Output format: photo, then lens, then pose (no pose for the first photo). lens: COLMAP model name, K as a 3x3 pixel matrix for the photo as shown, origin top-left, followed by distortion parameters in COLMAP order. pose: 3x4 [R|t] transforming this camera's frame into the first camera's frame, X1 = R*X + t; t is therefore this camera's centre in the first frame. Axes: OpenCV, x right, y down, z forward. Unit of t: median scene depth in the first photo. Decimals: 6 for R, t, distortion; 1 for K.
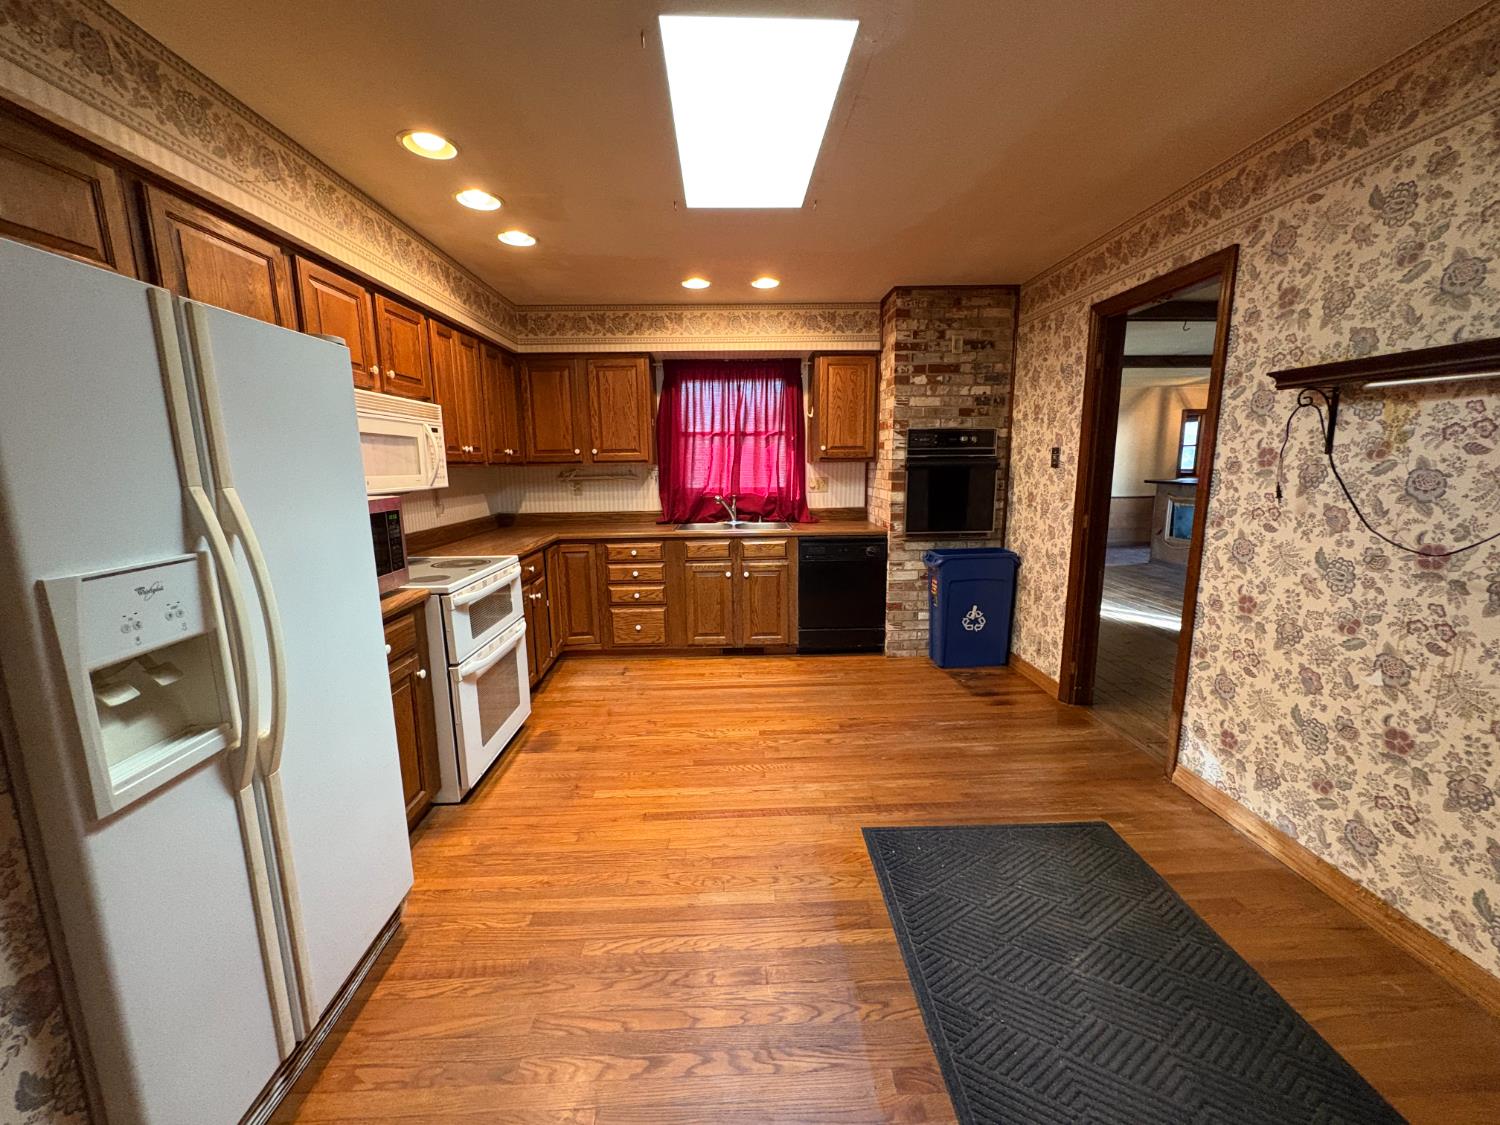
lens RADIAL K [[594.0, 0, 748.4], [0, 594.0, 560.1], [0, 0, 1]] dist [-0.000673, 0.000199]
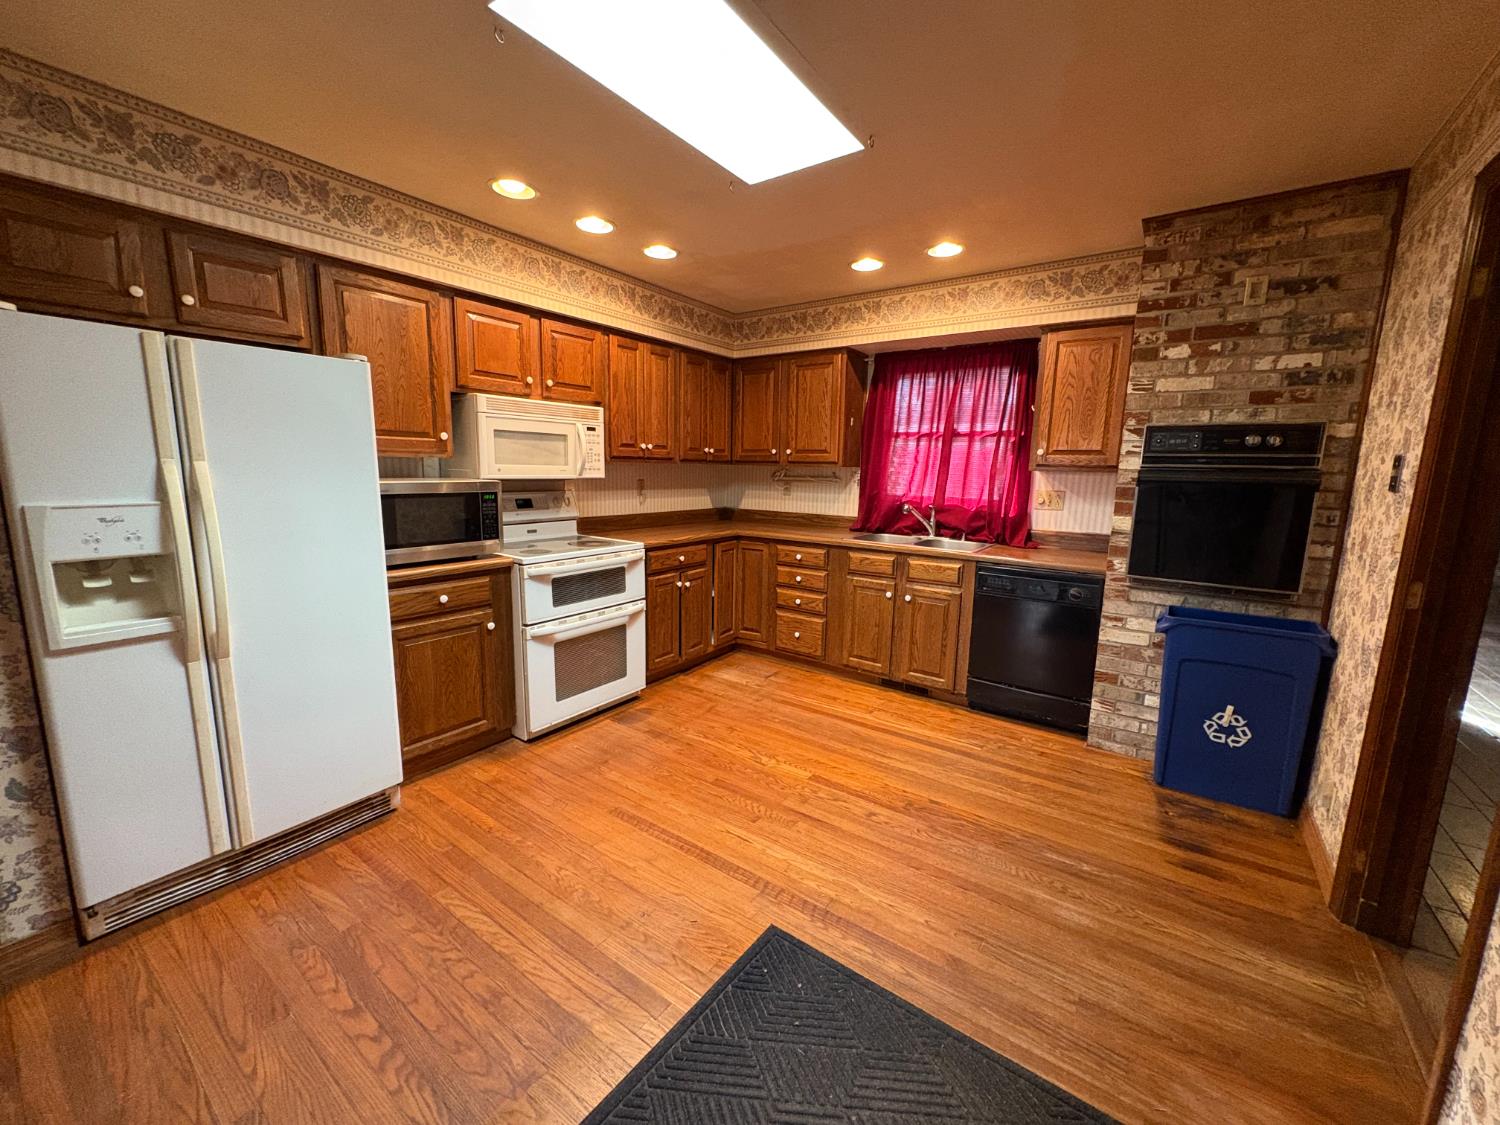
lens RADIAL K [[594.0, 0, 748.4], [0, 594.0, 560.1], [0, 0, 1]] dist [-0.000673, 0.000199]
pose [[0.792077, 0.124766, -0.597534, 0.331561], [-0.130187, 0.990895, 0.034328, -0.030609], [0.596377, 0.050601, 0.801108, 0.185230]]
